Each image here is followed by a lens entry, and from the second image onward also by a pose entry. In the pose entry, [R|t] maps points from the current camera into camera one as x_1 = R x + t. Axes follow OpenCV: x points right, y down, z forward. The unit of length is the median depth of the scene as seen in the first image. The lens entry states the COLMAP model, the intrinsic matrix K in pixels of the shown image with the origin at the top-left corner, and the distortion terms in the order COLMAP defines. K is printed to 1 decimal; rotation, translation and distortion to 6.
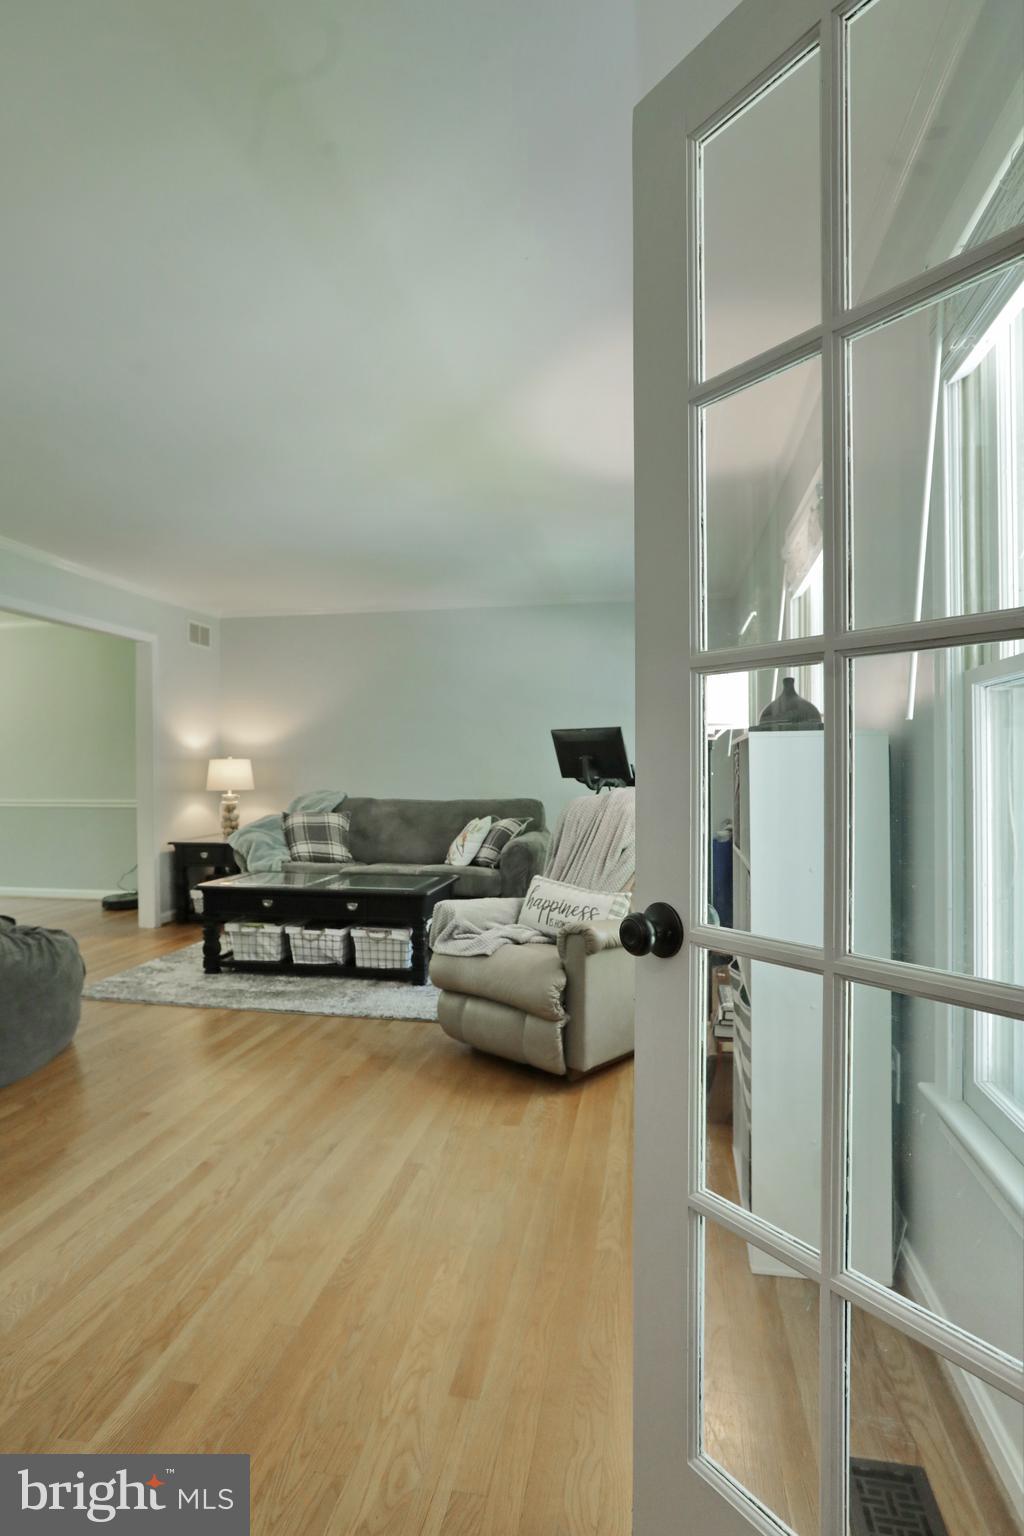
lens RADIAL K [[829.0, 0, 514.3], [0, 829.0, 766.7], [0, 0, 1]] dist [-0.004053, -0.000294]
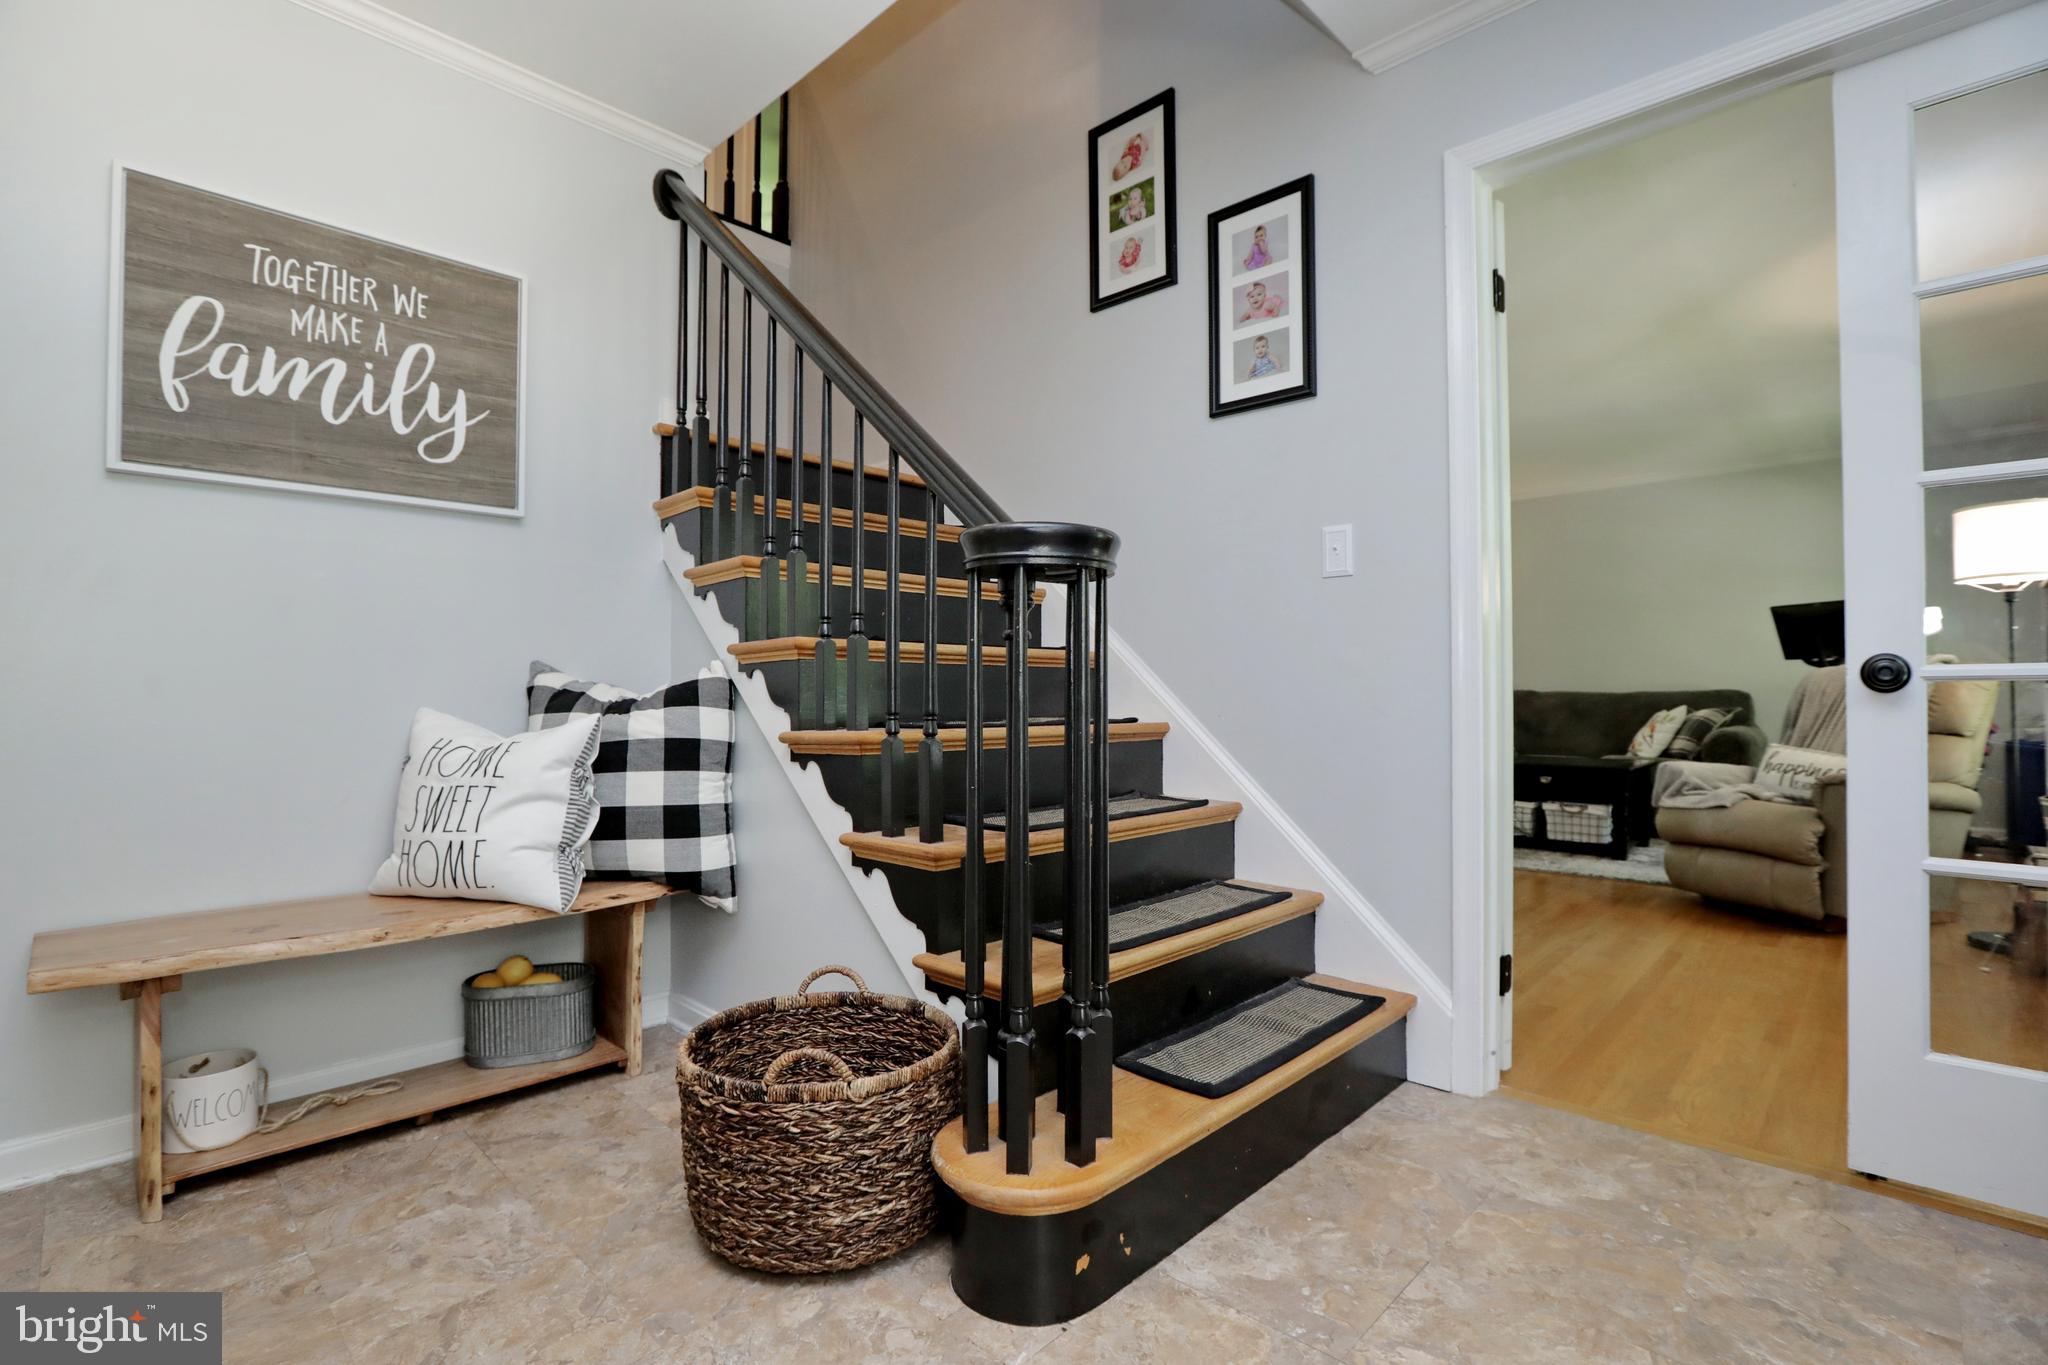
lens RADIAL K [[954.1, 0, 1020.9], [0, 954.1, 673.2], [0, 0, 1]] dist [-0.017318, 0.001184]
pose [[0.833883, -0.015097, -0.551735, -0.082469], [0.005387, 0.999801, -0.019215, 0.051909], [0.551915, 0.013051, 0.833798, -0.374056]]
